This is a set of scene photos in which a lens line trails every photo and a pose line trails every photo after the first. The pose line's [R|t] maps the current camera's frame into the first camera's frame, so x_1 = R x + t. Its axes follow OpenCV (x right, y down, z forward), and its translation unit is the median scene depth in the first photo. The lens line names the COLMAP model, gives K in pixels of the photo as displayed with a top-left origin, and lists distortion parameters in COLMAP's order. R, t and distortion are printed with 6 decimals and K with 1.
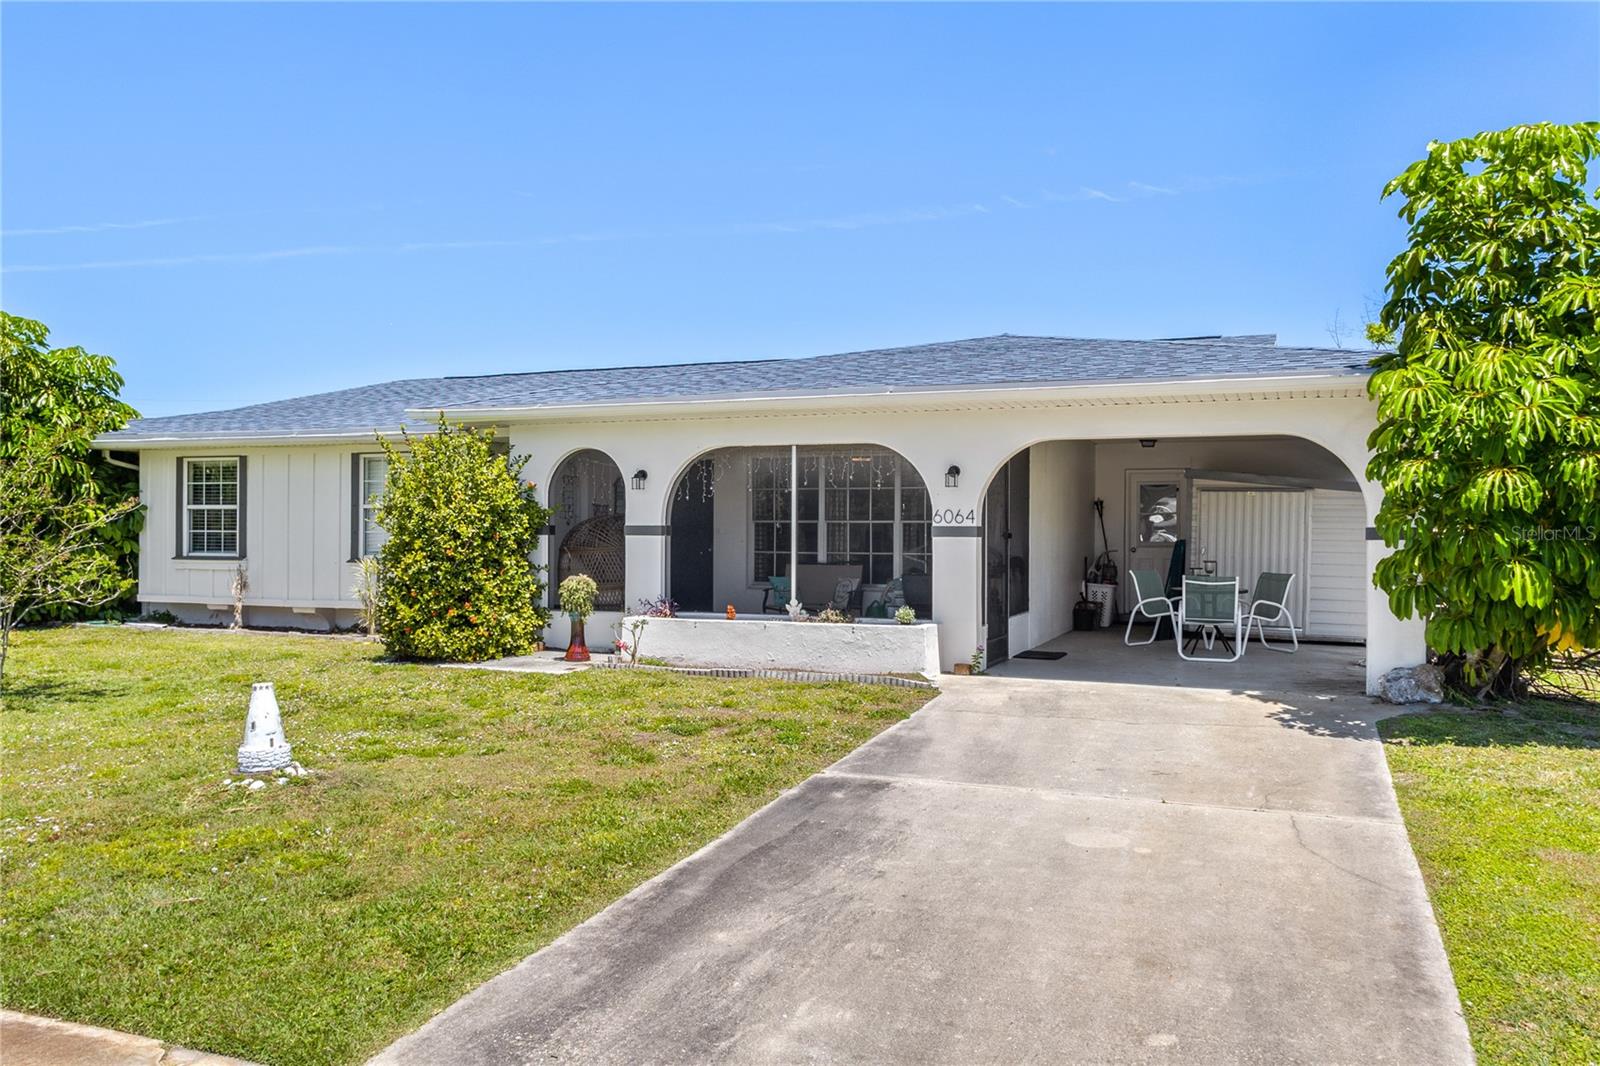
lens RADIAL K [[1215.6, 0, 804.1], [0, 1215.6, 536.7], [0, 0, 1]] dist [0.009267, 0.005677]
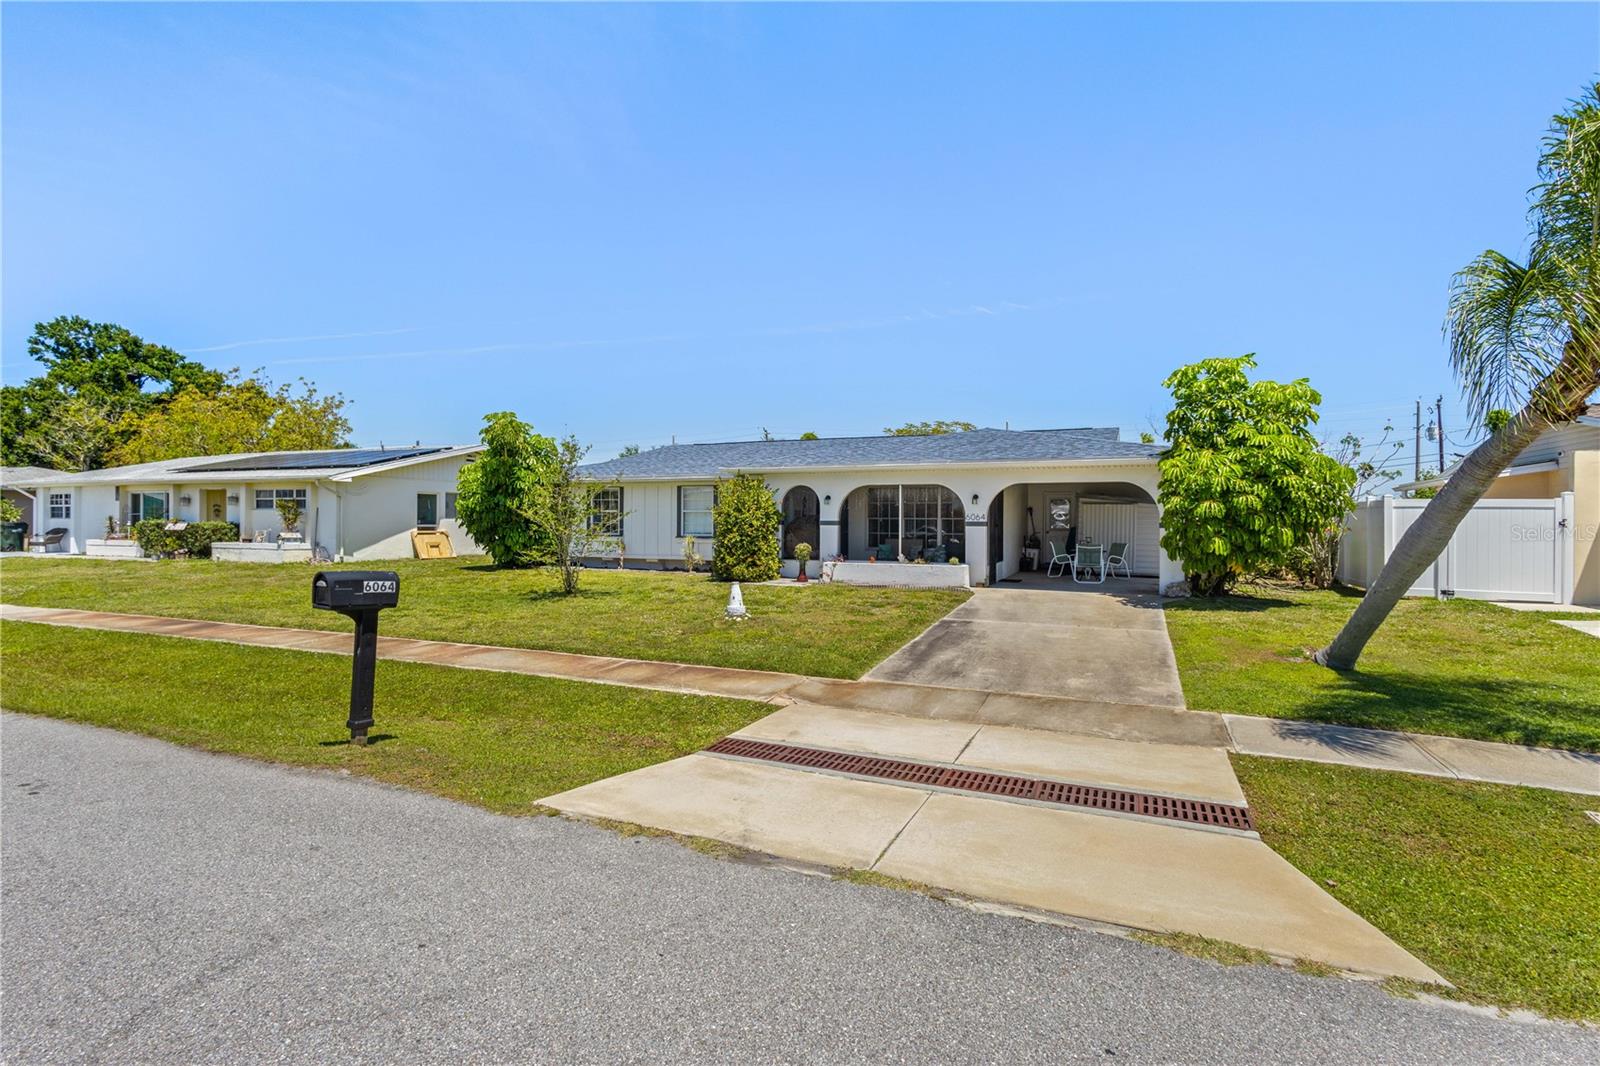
lens RADIAL K [[758.2, 0, 797.4], [0, 758.2, 521.5], [0, 0, 1]] dist [-0.000867, 0.000638]
pose [[0.999559, 0.000379, -0.029697, -0.149025], [-0.000439, 0.999998, -0.002024, -0.005156], [0.029696, 0.002036, 0.999557, -0.373848]]
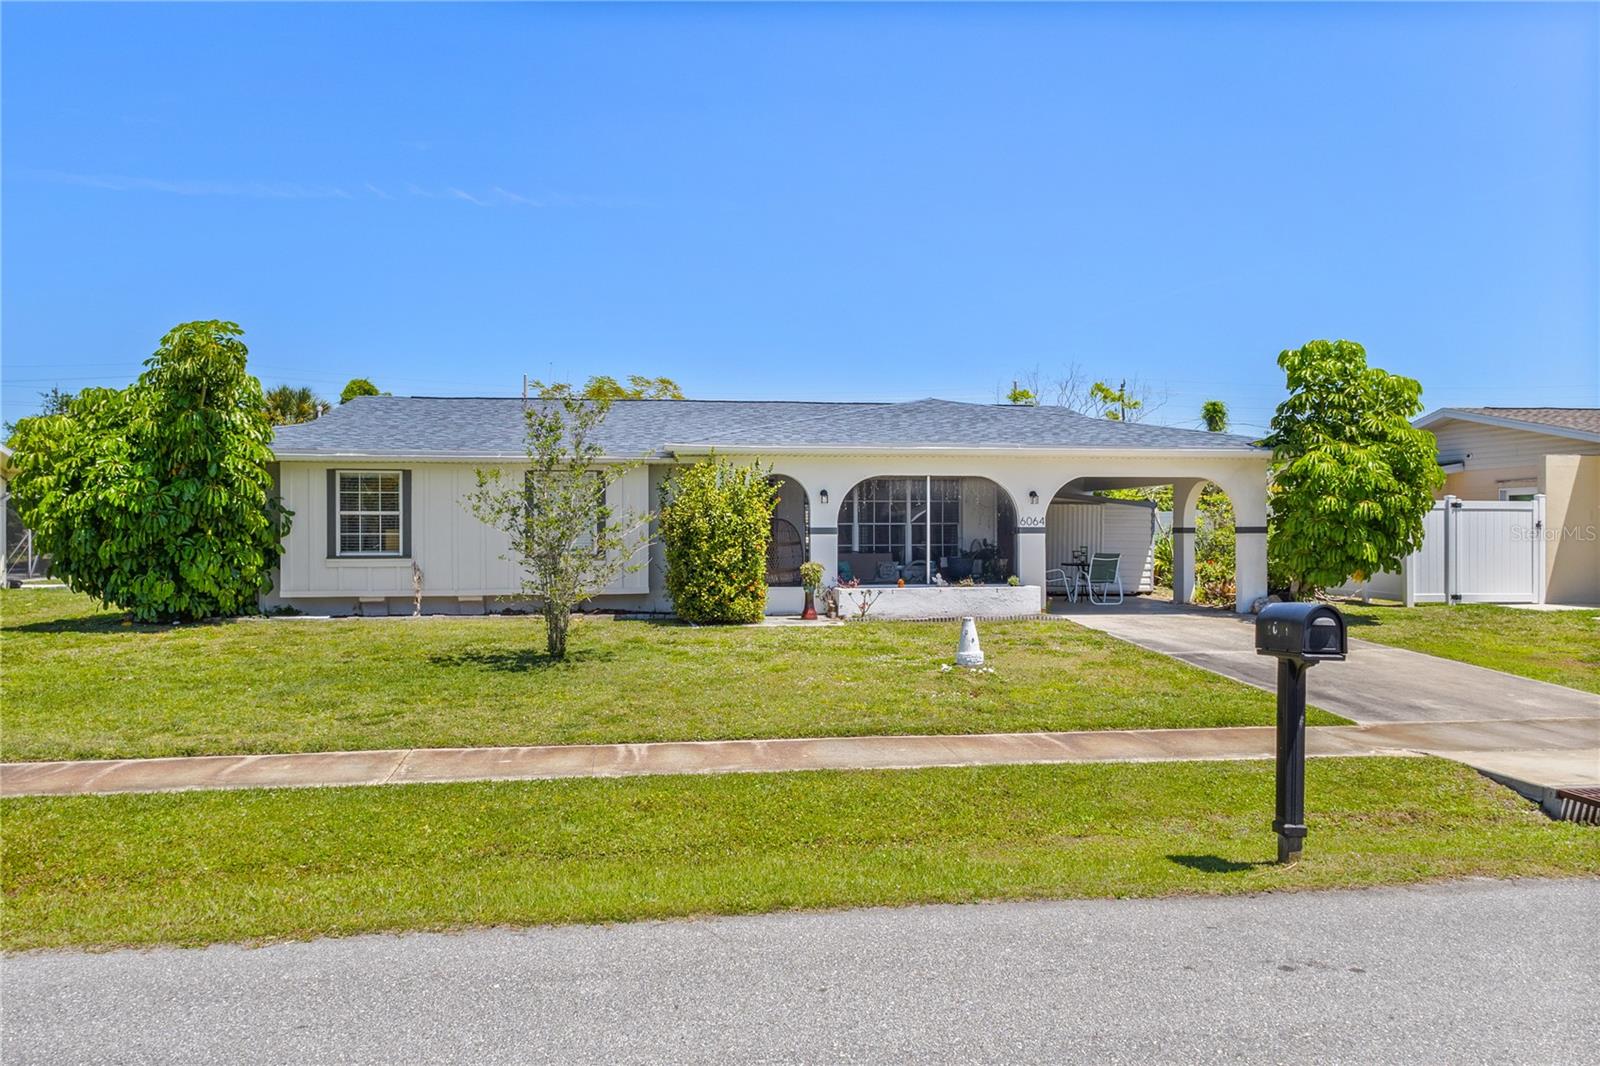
lens RADIAL K [[1197.3, 0, 792.3], [0, 1197.3, 537.4], [0, 0, 1]] dist [0.007922, 0.000260]
pose [[0.868854, -0.010134, 0.494964, -0.892002], [0.008219, 0.999948, 0.006046, -0.006087], [-0.495000, -0.001185, 0.868892, -0.245340]]
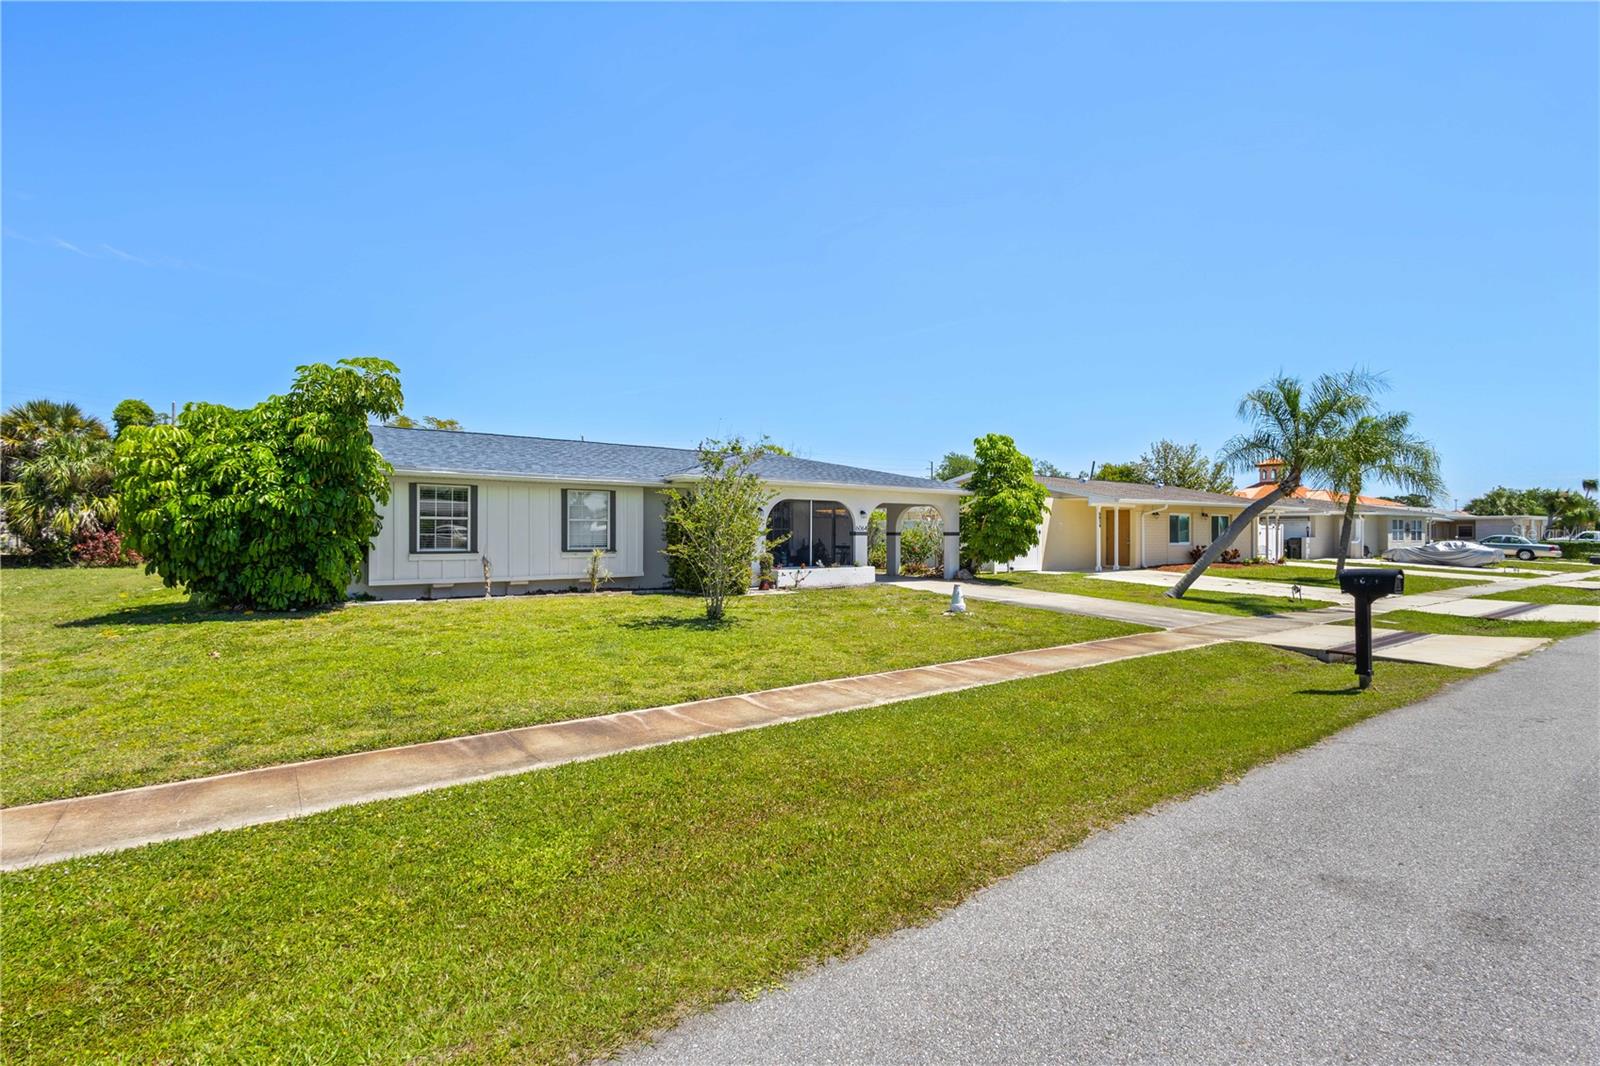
lens RADIAL K [[758.2, 0, 795.4], [0, 758.2, 531.3], [0, 0, 1]] dist [-0.000867, 0.000638]
pose [[0.517240, -0.002597, 0.855836, -1.343177], [0.002006, 0.999996, 0.001823, -0.011534], [-0.855838, 0.000774, 0.517244, 0.195470]]
